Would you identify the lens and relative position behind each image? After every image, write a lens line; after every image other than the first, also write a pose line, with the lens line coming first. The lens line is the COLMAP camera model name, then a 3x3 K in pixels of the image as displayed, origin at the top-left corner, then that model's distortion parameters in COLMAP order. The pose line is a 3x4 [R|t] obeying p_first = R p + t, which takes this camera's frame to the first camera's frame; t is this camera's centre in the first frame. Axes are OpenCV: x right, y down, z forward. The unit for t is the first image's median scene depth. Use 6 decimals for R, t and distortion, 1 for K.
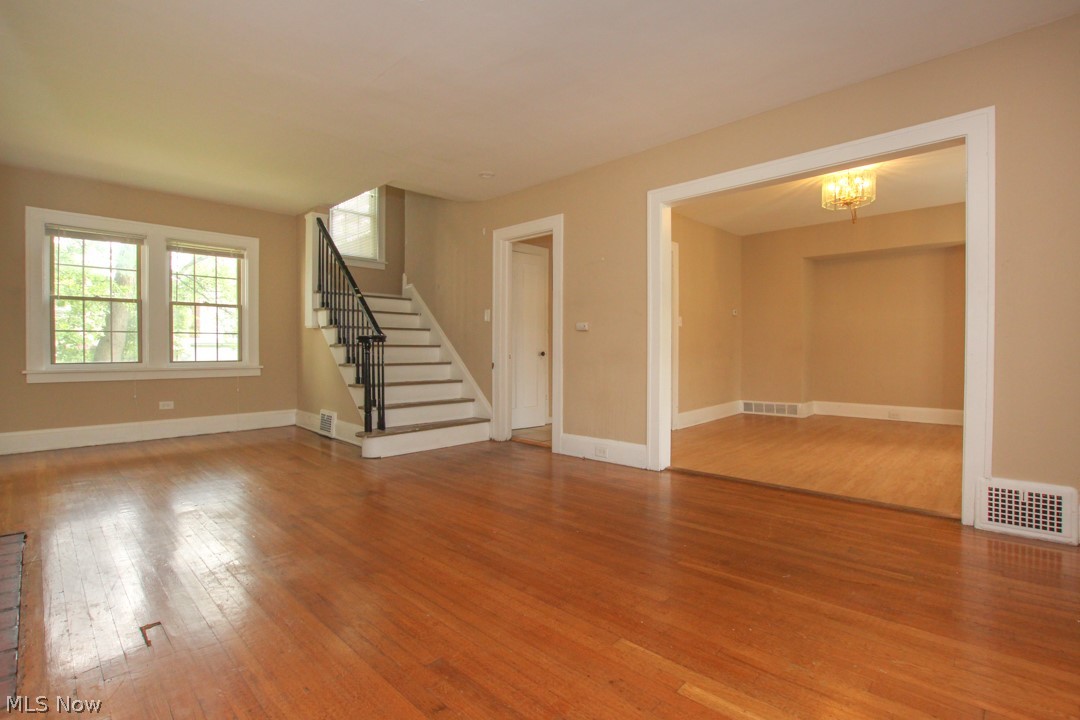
lens RADIAL K [[507.8, 0, 546.8], [0, 507.8, 359.7], [0, 0, 1]] dist [-0.031790, 0.000750]
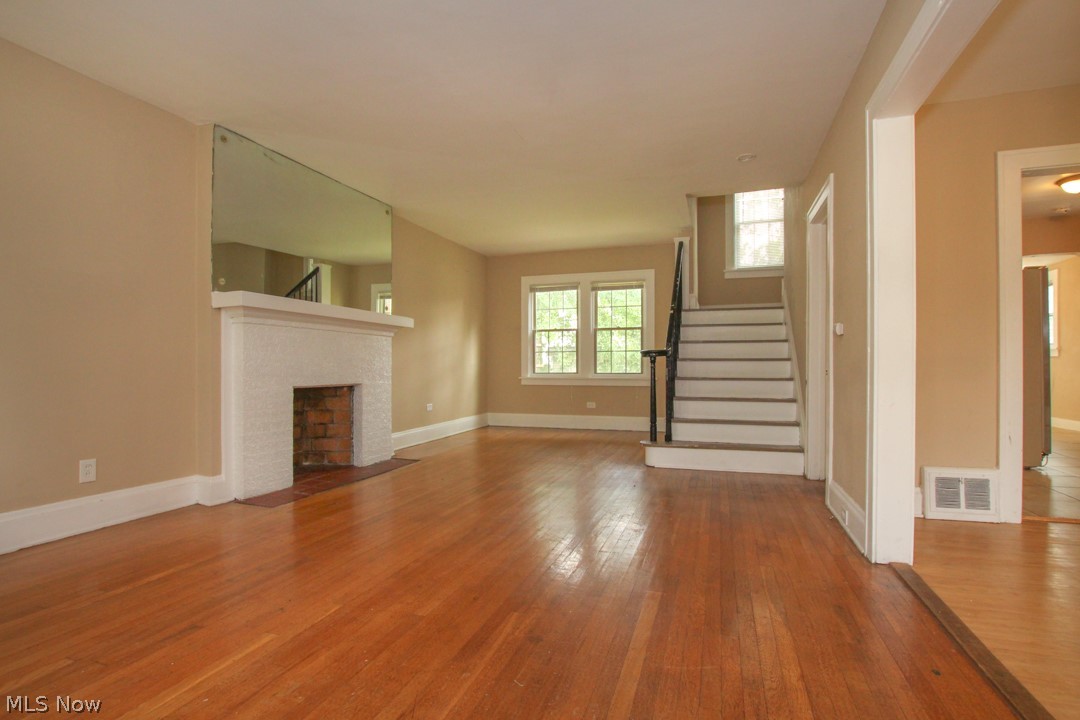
lens RADIAL K [[518.3, 0, 545.0], [0, 518.3, 371.1], [0, 0, 1]] dist [-0.035028, 0.000428]
pose [[0.417185, 0.008942, -0.908778, 0.512942], [-0.021283, 0.999773, 0.000067, 0.001359], [0.908573, 0.019314, 0.417280, 0.333809]]
